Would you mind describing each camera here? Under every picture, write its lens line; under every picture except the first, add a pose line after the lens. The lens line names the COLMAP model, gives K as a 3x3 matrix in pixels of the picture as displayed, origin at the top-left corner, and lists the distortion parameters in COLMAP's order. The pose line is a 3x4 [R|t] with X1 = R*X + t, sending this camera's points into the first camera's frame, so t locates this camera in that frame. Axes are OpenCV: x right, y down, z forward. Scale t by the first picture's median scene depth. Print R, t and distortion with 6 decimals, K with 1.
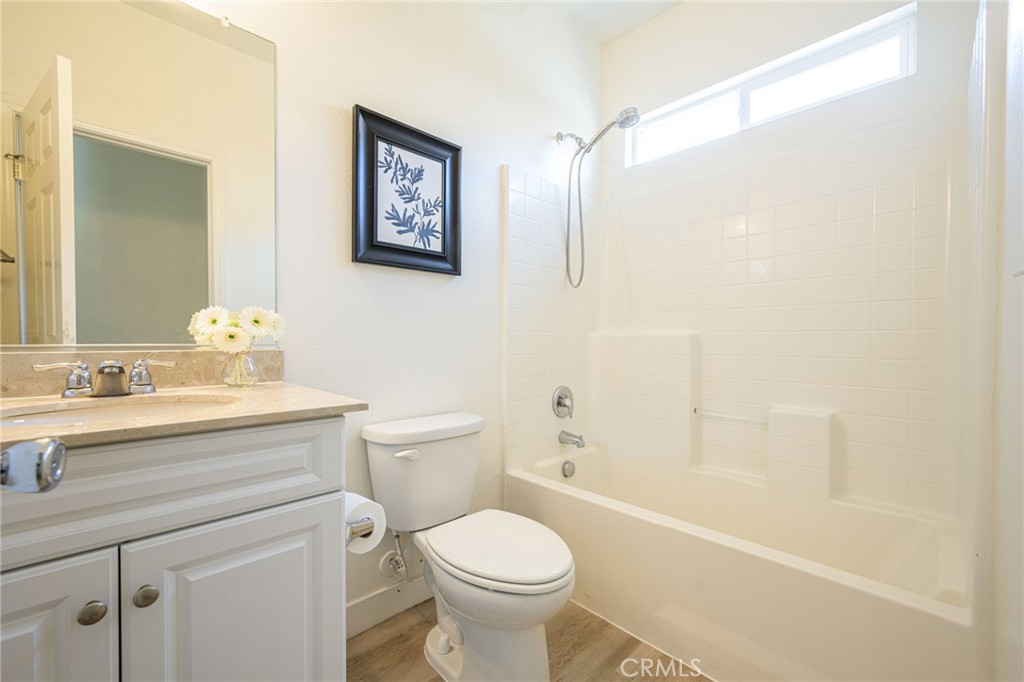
lens RADIAL K [[416.2, 0, 511.2], [0, 416.2, 348.2], [0, 0, 1]] dist [0.000376, 0.000066]
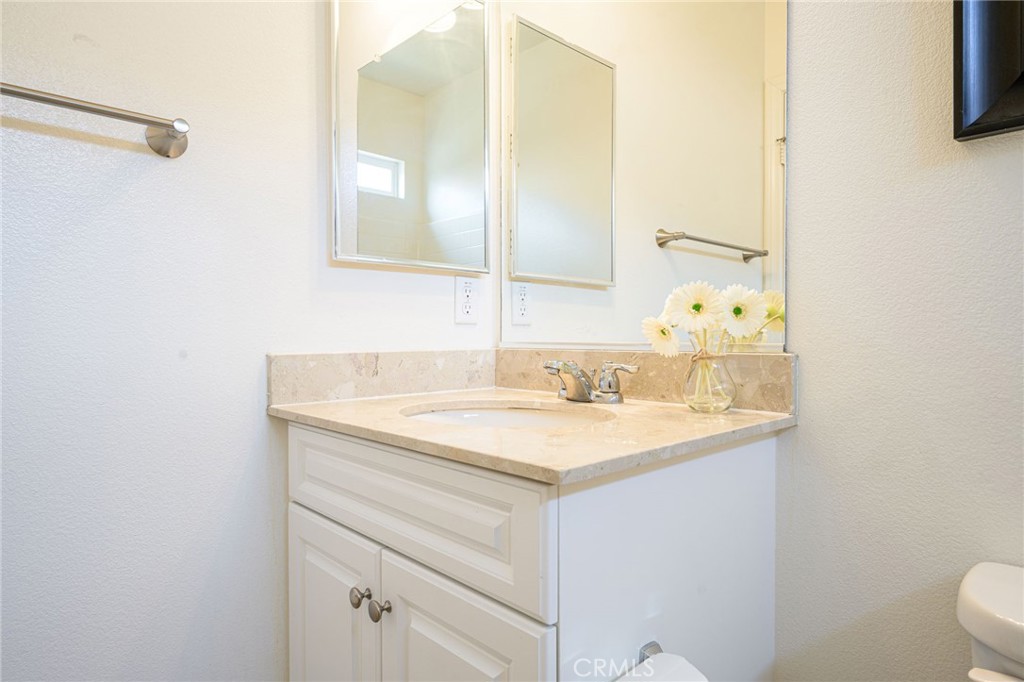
lens RADIAL K [[596.7, 0, 512.0], [0, 596.7, 341.0], [0, 0, 1]] dist [0.000569, -0.000074]
pose [[-0.017564, 0.004492, -0.999836, 0.260513], [-0.016260, 0.999856, 0.004778, -0.014010], [0.999714, 0.016341, -0.017488, 0.746722]]
